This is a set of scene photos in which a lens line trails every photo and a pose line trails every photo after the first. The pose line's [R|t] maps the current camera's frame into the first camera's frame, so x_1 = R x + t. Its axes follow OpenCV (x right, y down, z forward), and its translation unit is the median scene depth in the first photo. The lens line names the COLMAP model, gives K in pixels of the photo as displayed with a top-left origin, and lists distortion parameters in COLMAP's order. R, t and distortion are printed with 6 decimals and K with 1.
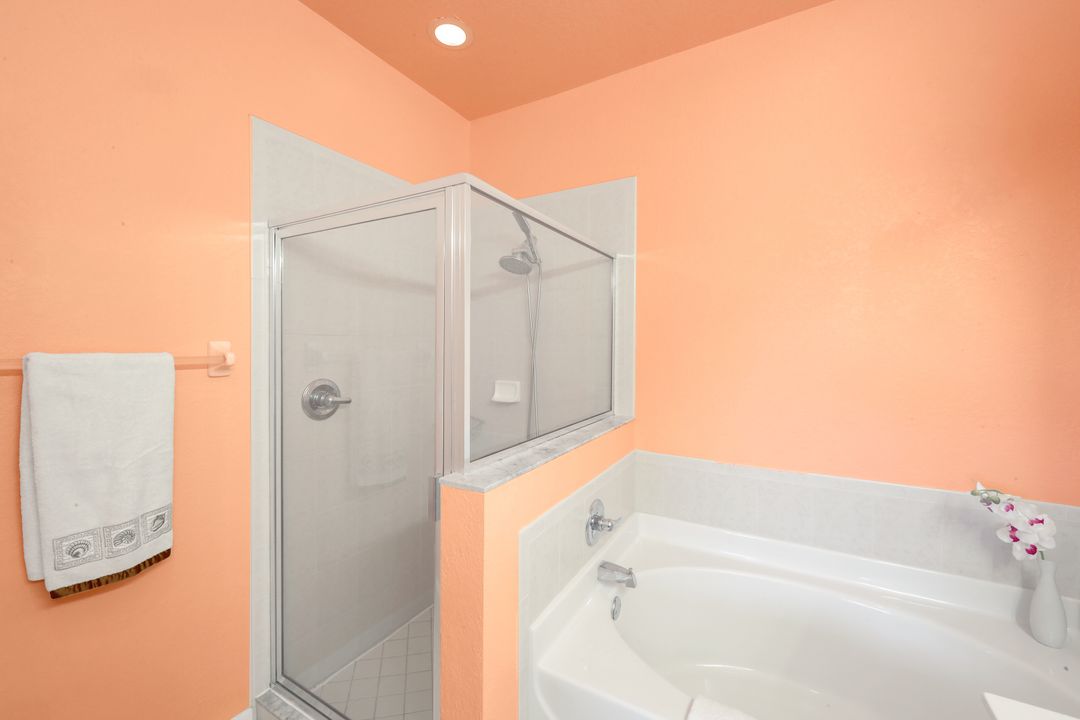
lens RADIAL K [[426.6, 0, 546.6], [0, 426.6, 354.8], [0, 0, 1]] dist [0.001467, 0.000052]
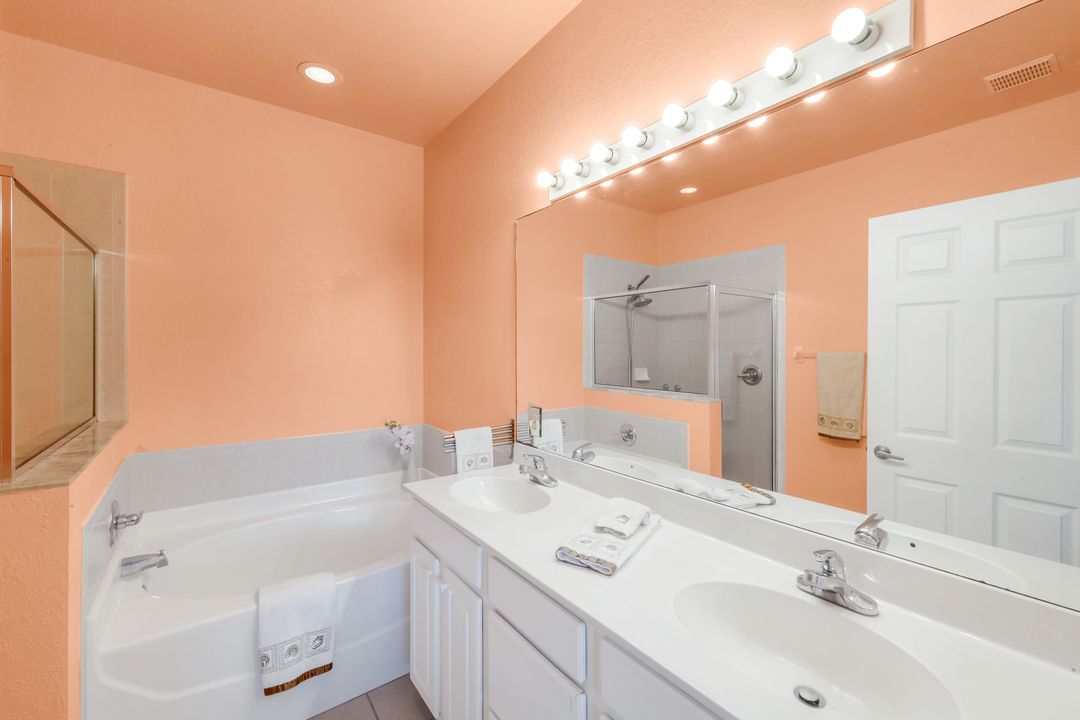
lens RADIAL K [[426.6, 0, 544.6], [0, 426.6, 351.8], [0, 0, 1]] dist [0.001467, 0.000052]
pose [[0.364653, -0.008331, 0.931106, -0.455121], [0.017006, 0.999853, 0.002286, 0.005830], [-0.930988, 0.015001, 0.364741, -0.316988]]
